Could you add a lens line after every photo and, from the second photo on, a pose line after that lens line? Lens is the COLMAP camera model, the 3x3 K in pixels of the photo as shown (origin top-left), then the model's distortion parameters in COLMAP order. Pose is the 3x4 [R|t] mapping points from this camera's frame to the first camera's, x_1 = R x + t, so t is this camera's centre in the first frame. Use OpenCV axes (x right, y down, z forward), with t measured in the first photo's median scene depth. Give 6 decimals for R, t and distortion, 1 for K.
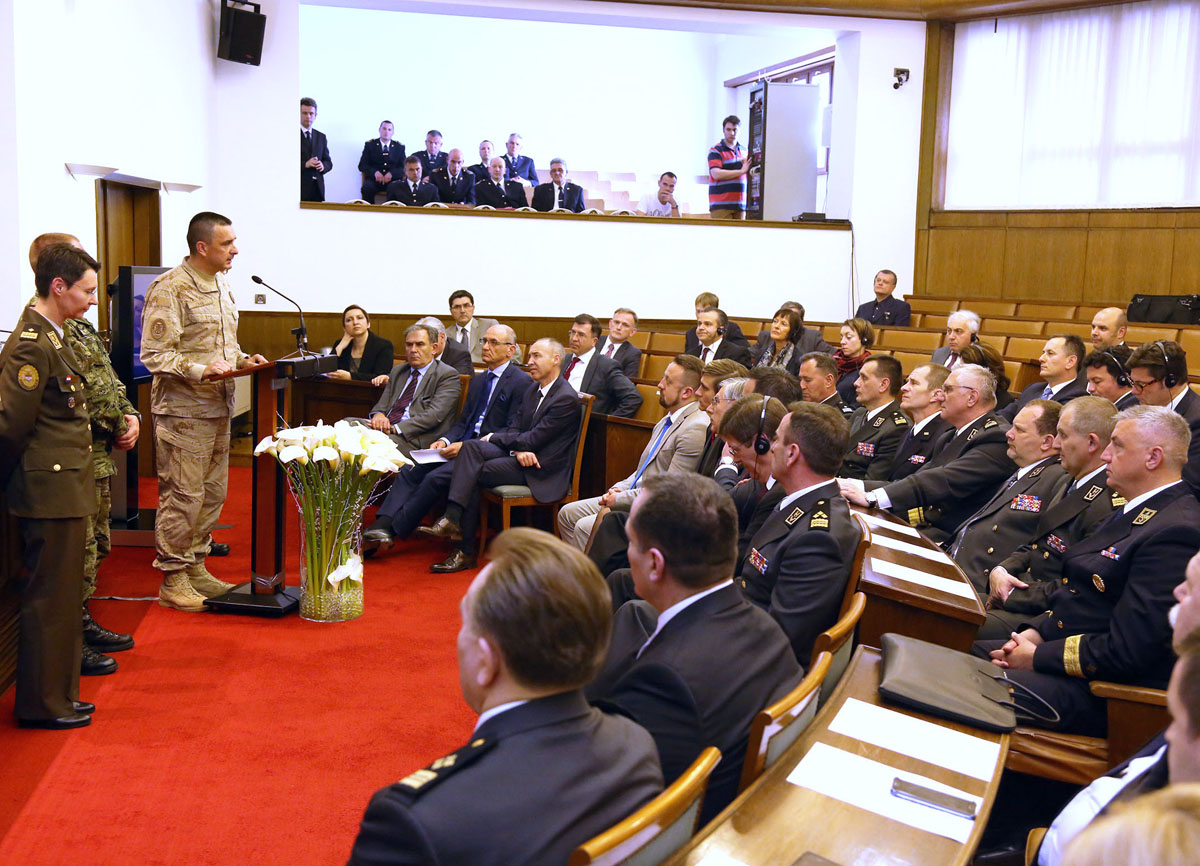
lens RADIAL K [[1541.8, 0, 600.0], [0, 1541.8, 433.0], [0, 0, 1]] dist [0.104827, -0.002324]
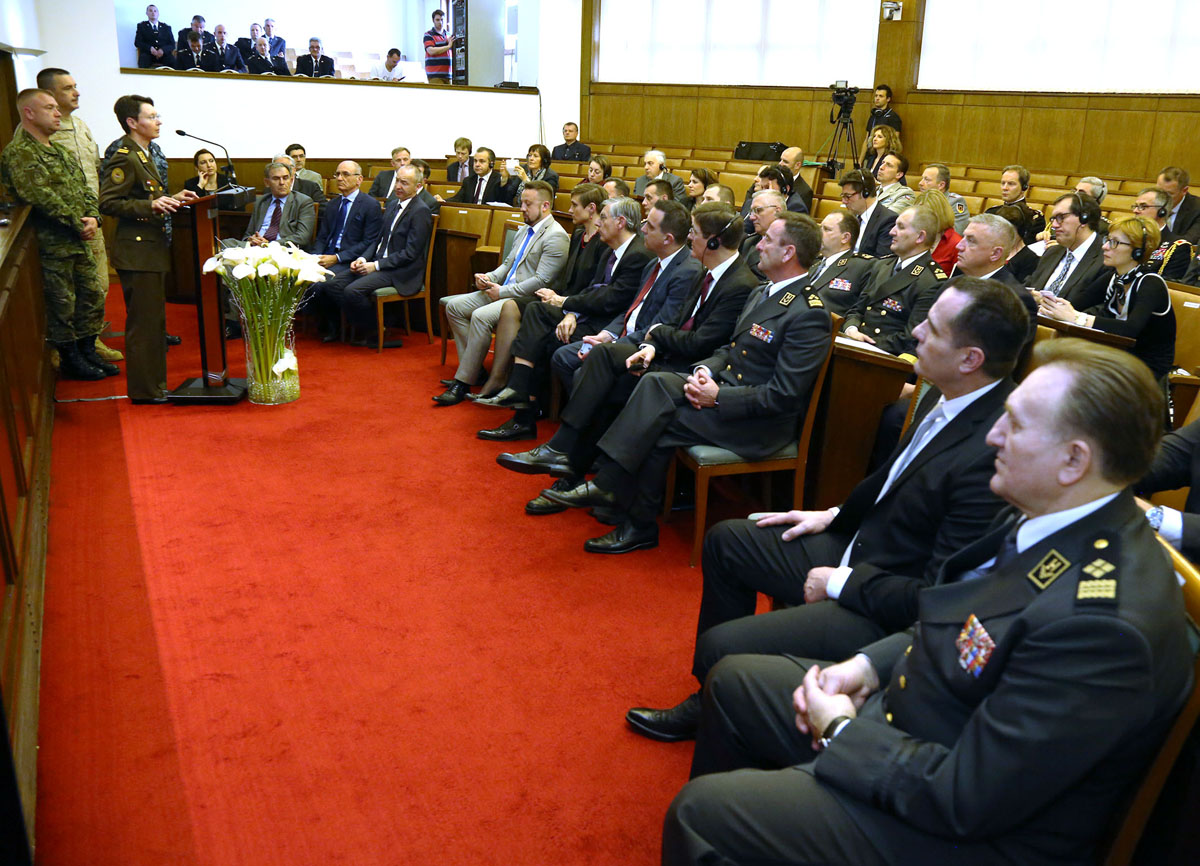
lens RADIAL K [[987.3, 0, 656.4], [0, 987.3, 429.2], [0, 0, 1]] dist [-0.131275, 0.079313]
pose [[0.919266, -0.103587, 0.379763, -0.119286], [0.029089, 0.979993, 0.196896, -0.002024], [-0.392561, -0.169953, 0.903887, 0.105521]]
